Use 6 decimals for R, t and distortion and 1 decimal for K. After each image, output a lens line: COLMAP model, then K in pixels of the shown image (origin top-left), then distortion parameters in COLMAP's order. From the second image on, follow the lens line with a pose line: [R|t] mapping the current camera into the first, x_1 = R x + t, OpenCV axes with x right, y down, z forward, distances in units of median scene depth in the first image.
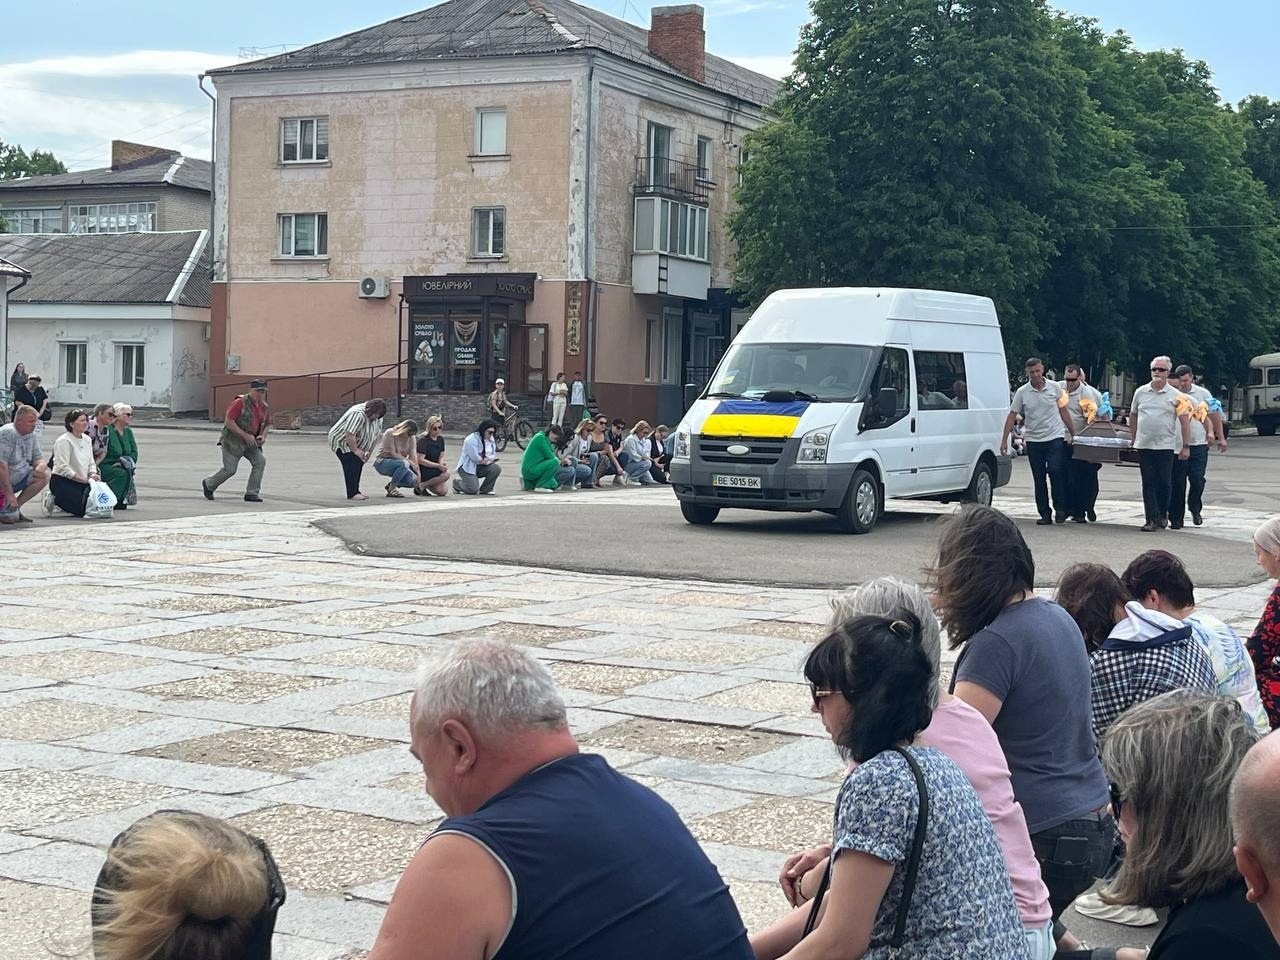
lens RADIAL K [[1985.7, 0, 634.2], [0, 1985.7, 483.3], [0, 0, 1]] dist [0.138010, 0.000000]
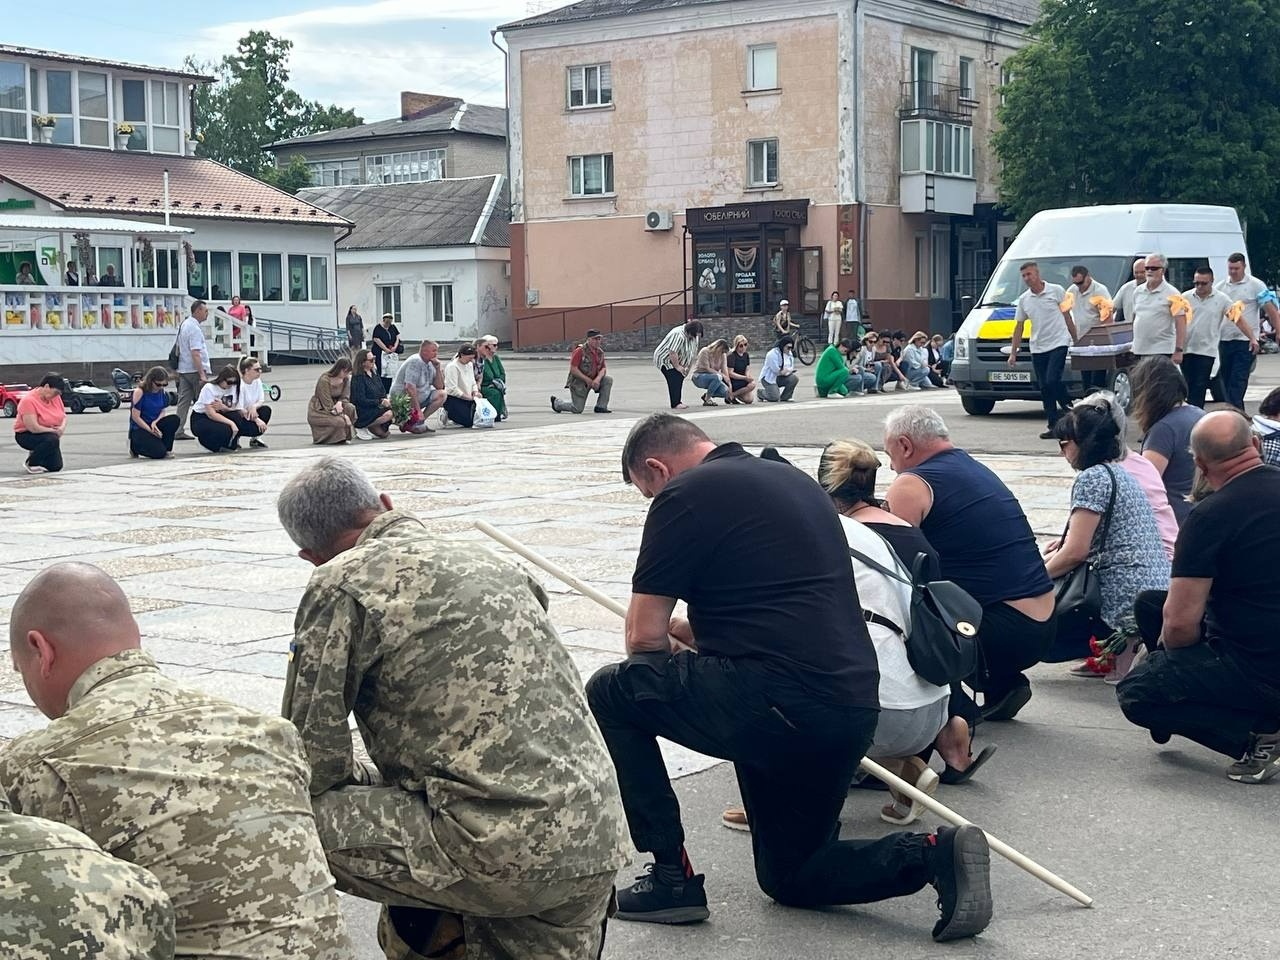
lens RADIAL K [[1985.7, 0, 653.5], [0, 1985.7, 474.4], [0, 0, 1]] dist [0.138010, 0.000000]
pose [[0.991730, -0.032752, -0.124094, -0.004646], [0.037036, 0.998789, 0.032371, 0.003736], [0.122884, -0.036699, 0.991742, -0.071957]]
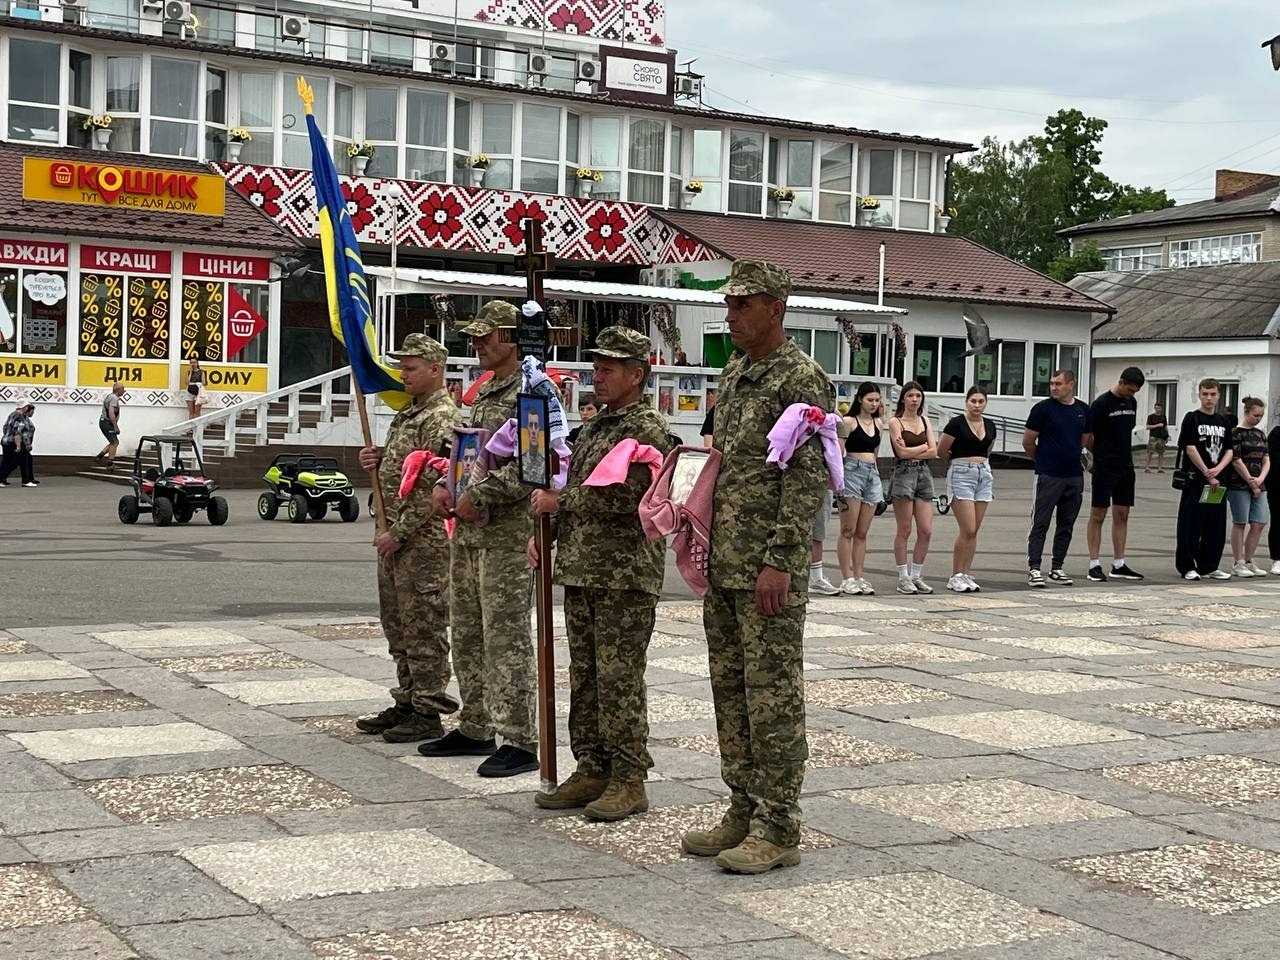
lens RADIAL K [[2054.8, 0, 629.0], [0, 2054.8, 471.6], [0, 0, 1]] dist [0.033773, 0.000000]
pose [[0.860669, 0.010308, -0.509061, -0.003085], [-0.024672, 0.999465, -0.021474, -0.001389], [0.508567, 0.031042, 0.860463, 0.046926]]
